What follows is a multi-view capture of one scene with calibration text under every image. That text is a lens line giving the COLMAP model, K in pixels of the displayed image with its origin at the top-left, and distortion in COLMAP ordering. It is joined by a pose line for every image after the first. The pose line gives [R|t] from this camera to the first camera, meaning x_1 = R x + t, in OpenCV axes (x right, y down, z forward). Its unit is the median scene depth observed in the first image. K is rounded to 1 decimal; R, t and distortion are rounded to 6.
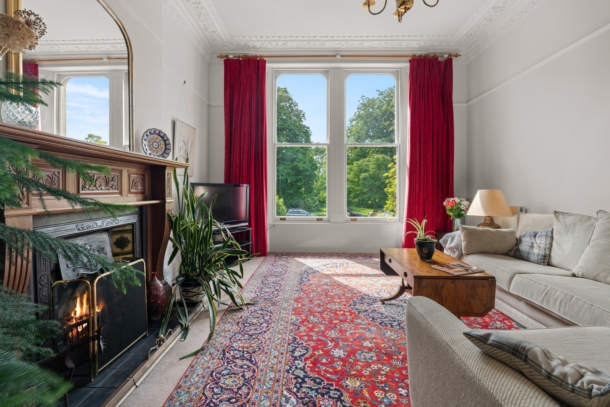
lens RADIAL K [[268.5, 0, 306.1], [0, 268.5, 197.6], [0, 0, 1]] dist [-0.009129, 0.000434]
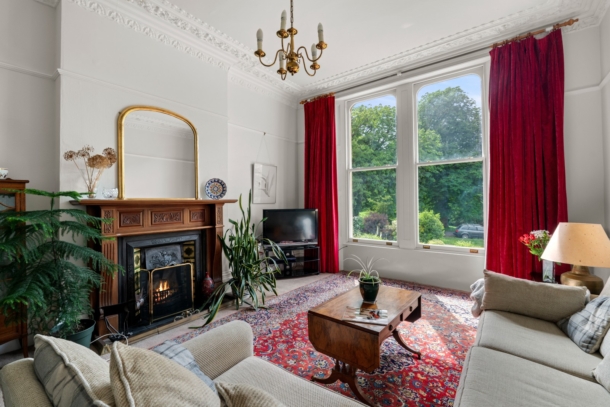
lens RADIAL K [[268.5, 0, 307.5], [0, 268.5, 205.1], [0, 0, 1]] dist [-0.009129, 0.000434]
pose [[0.798285, -0.003207, -0.602272, 0.437472], [-0.004731, 0.999922, -0.011595, -0.050515], [0.602262, 0.012105, 0.798207, 0.053059]]
